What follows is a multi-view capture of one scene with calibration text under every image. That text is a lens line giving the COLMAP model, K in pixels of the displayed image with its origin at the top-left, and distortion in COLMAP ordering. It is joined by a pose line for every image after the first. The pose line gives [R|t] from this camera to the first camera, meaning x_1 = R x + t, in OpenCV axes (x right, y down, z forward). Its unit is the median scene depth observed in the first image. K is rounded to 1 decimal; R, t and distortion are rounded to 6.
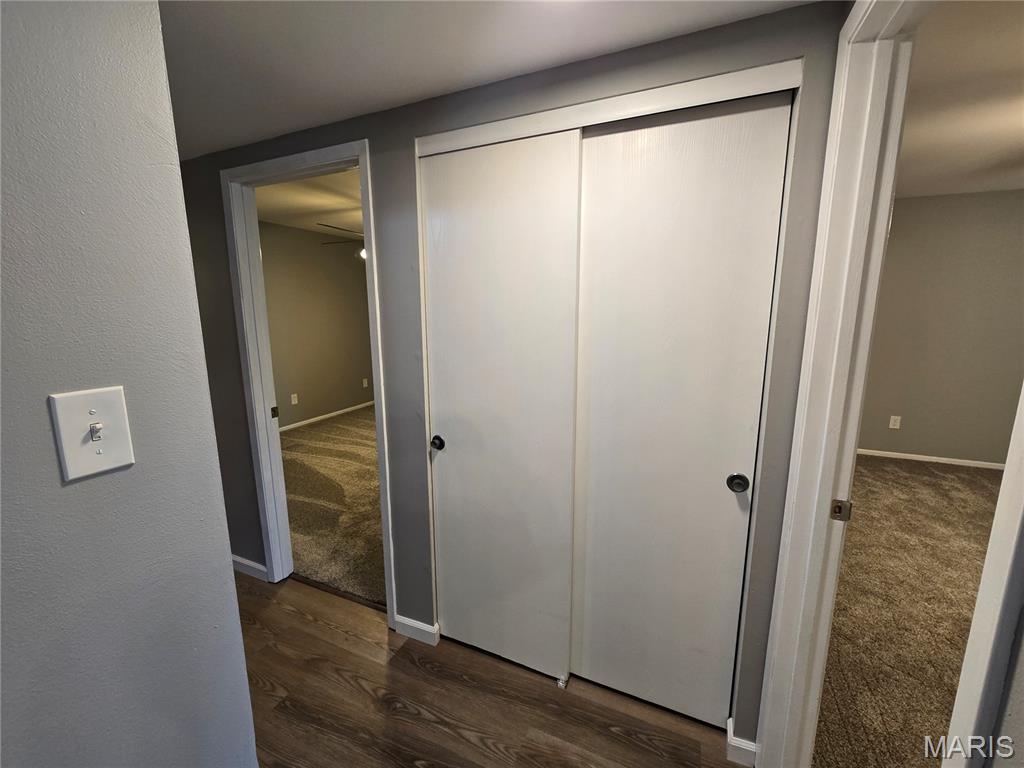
lens RADIAL K [[419.8, 0, 514.2], [0, 419.8, 379.0], [0, 0, 1]] dist [-0.002159, 0.000871]
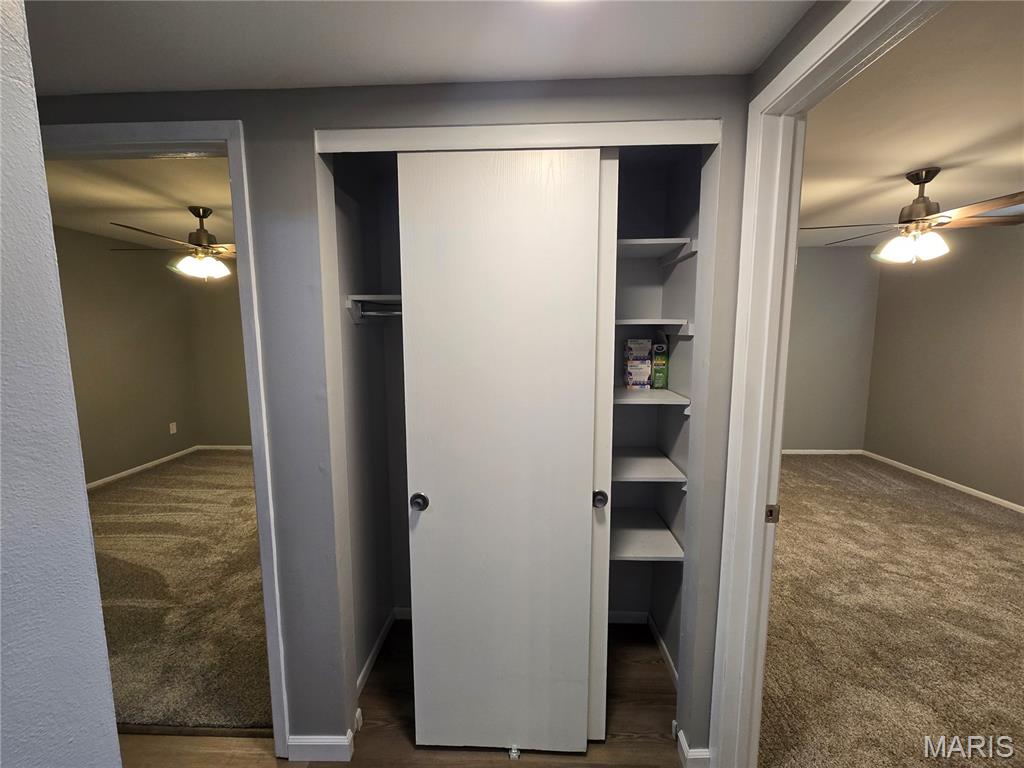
lens RADIAL K [[419.8, 0, 514.2], [0, 419.8, 379.0], [0, 0, 1]] dist [-0.002159, 0.000871]
pose [[0.928279, -0.042059, 0.369499, -0.101326], [0.062649, 0.997070, -0.043897, -0.016136], [-0.366570, 0.063897, 0.928194, 0.067694]]
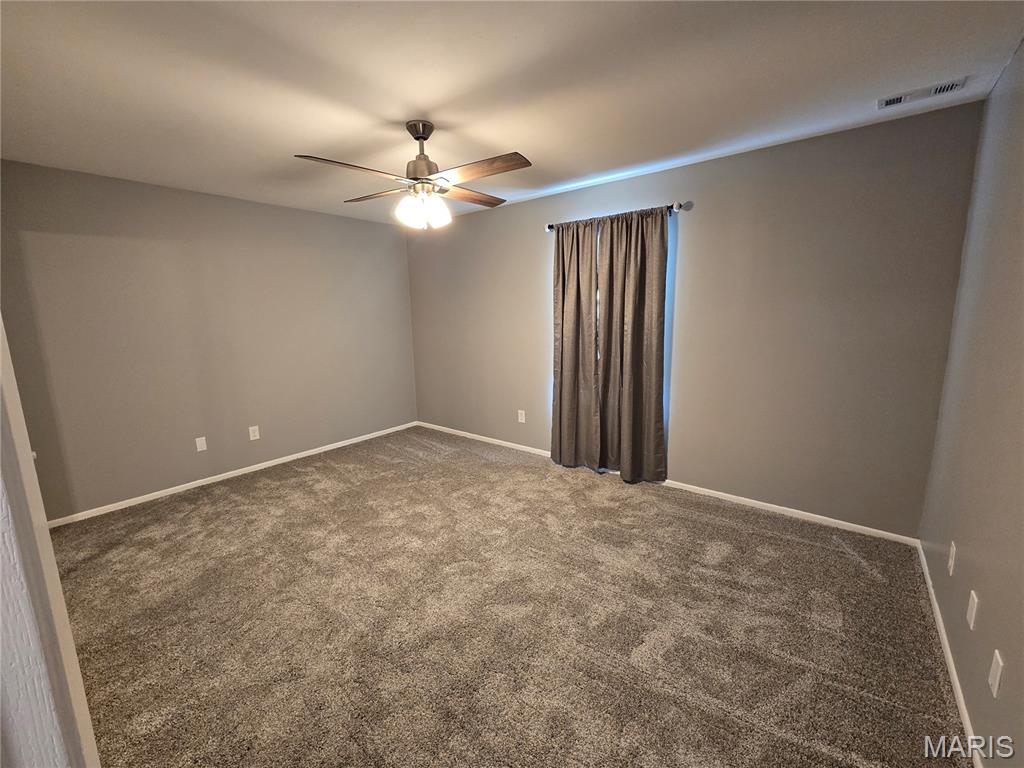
lens RADIAL K [[419.8, 0, 514.2], [0, 419.8, 379.0], [0, 0, 1]] dist [-0.002159, 0.000871]
pose [[0.256206, -0.161560, 0.953025, 0.237811], [0.183290, 0.976166, 0.116208, -0.027110], [-0.949085, 0.144907, 0.279712, 0.214912]]
